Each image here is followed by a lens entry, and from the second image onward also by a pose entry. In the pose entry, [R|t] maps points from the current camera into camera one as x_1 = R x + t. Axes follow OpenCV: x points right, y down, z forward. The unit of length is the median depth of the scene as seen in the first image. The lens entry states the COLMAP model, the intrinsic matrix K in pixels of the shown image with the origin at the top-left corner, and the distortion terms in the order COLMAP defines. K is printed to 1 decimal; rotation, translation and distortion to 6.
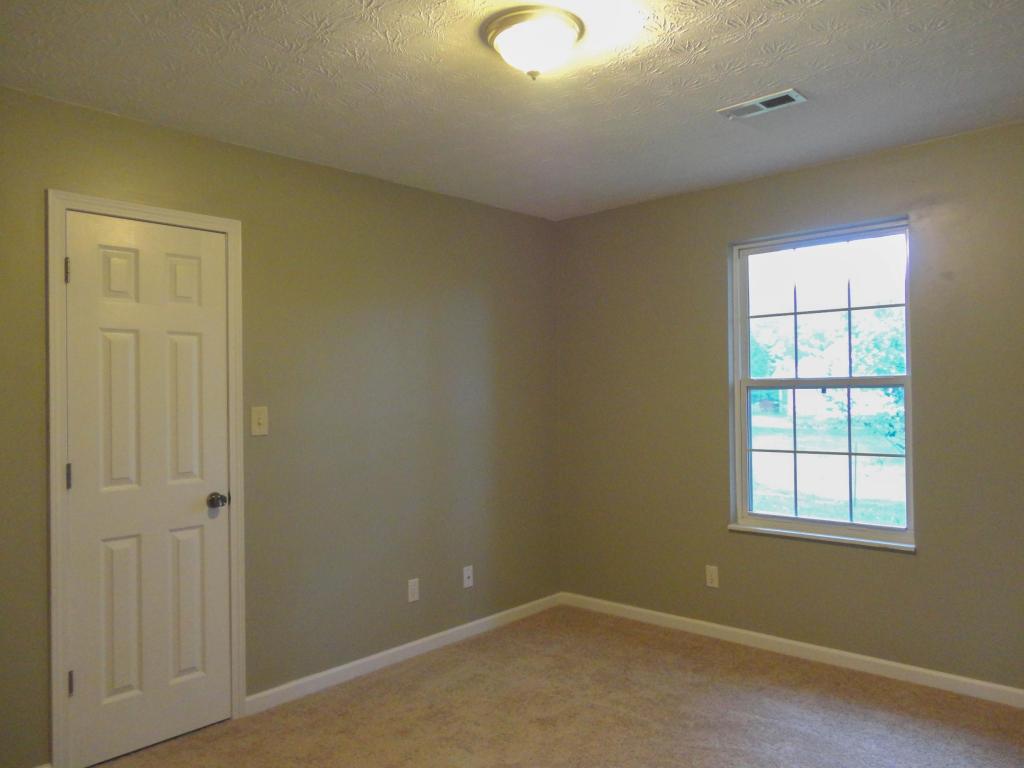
lens RADIAL K [[762.2, 0, 512.0], [0, 762.2, 384.0], [0, 0, 1]] dist [0.000136, 0.001828]
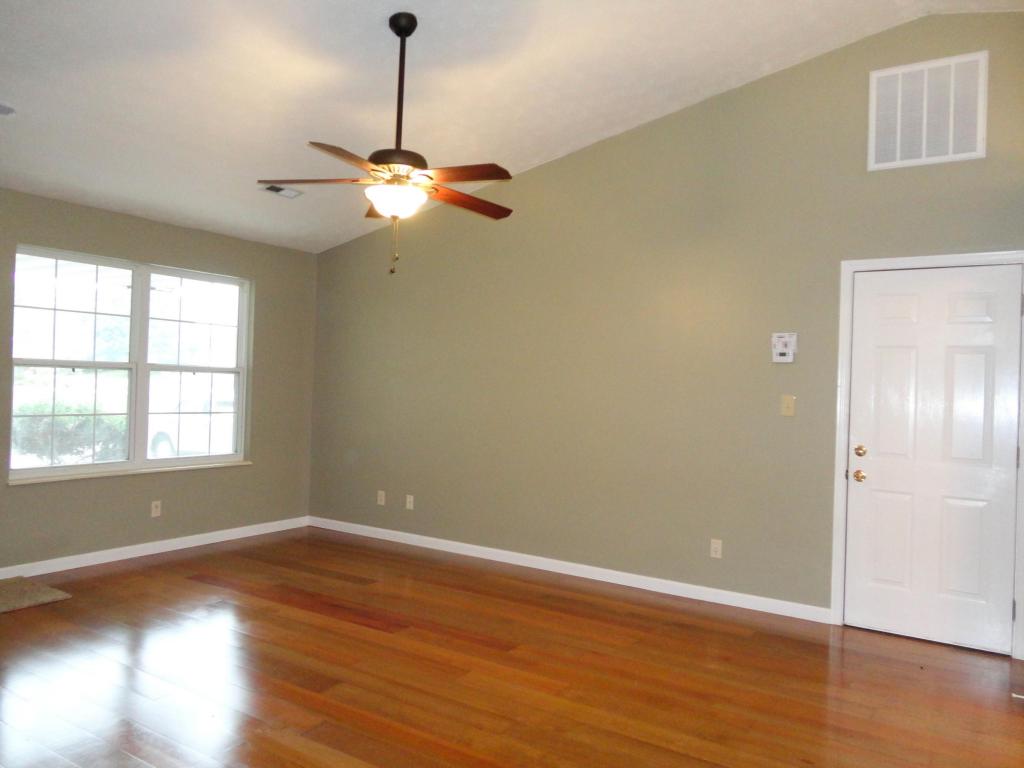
lens RADIAL K [[739.5, 0, 512.0], [0, 739.5, 384.0], [0, 0, 1]] dist [0.007819, 0.001473]
pose [[-0.151885, 0.008035, 0.988366, -1.217251], [-0.039723, 0.999109, -0.014227, 0.026457], [-0.987600, -0.041422, -0.151430, 0.578262]]
